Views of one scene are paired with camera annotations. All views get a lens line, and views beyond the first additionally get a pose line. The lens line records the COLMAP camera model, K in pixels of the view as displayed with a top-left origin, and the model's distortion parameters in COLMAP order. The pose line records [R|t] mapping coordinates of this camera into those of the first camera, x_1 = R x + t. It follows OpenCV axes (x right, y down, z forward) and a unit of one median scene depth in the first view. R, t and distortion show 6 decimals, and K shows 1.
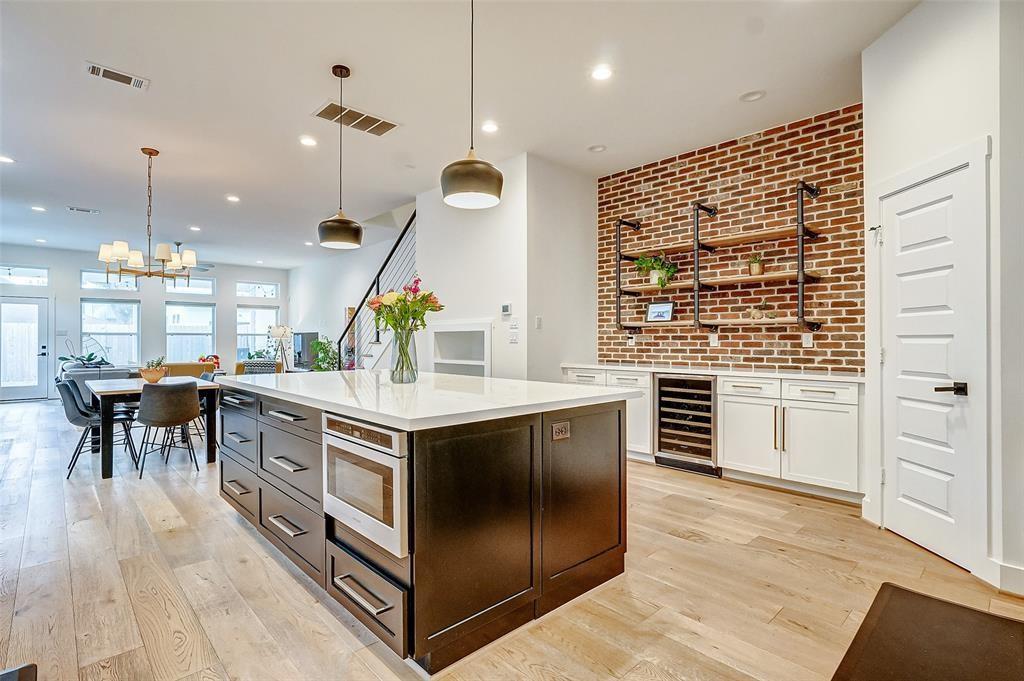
lens RADIAL K [[499.2, 0, 512.0], [0, 499.2, 340.5], [0, 0, 1]] dist [-0.011516, 0.000274]
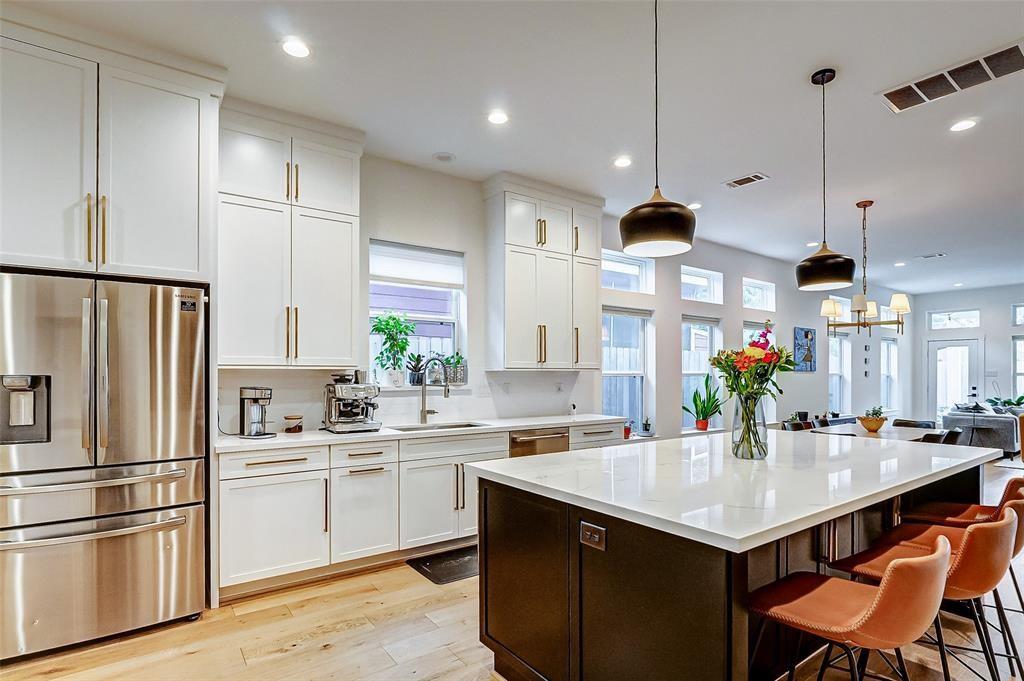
lens RADIAL K [[512.0, 0, 513.7], [0, 512.0, 375.2], [0, 0, 1]] dist [-0.018039, 0.000132]
pose [[-0.134647, -0.000540, -0.990893, 0.471677], [0.004090, 0.999991, -0.001101, -0.037836], [0.990885, -0.004201, -0.134644, 0.507385]]
